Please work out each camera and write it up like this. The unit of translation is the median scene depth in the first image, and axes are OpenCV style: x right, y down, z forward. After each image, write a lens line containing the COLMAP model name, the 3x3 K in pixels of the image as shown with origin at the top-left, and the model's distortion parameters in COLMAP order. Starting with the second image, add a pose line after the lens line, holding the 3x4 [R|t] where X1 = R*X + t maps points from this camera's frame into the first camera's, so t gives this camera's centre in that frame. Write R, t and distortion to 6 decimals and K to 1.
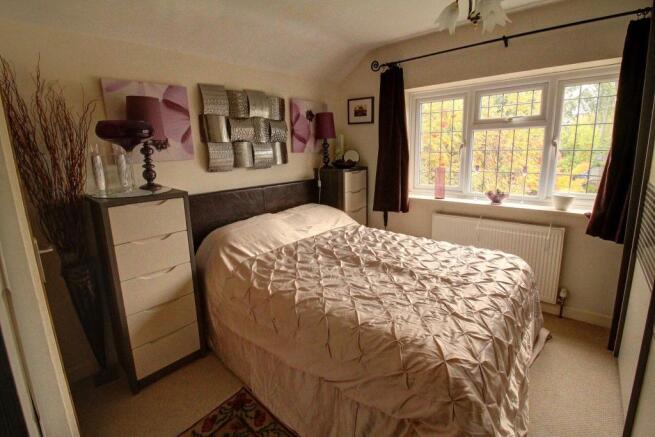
lens RADIAL K [[304.2, 0, 329.9], [0, 304.2, 206.9], [0, 0, 1]] dist [-0.003038, -0.001570]
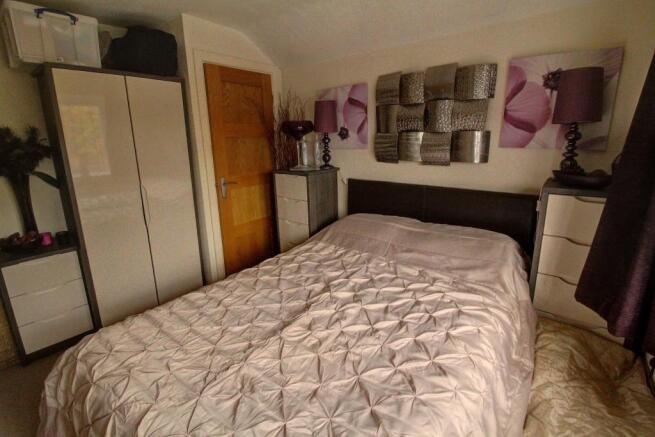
lens RADIAL K [[304.2, 0, 329.9], [0, 304.2, 206.9], [0, 0, 1]] dist [-0.003038, -0.001570]
pose [[0.020439, 0.238173, -0.971008, 0.575103], [-0.186491, 0.955073, 0.230340, -0.156806], [0.982244, 0.176376, 0.063938, 0.713186]]
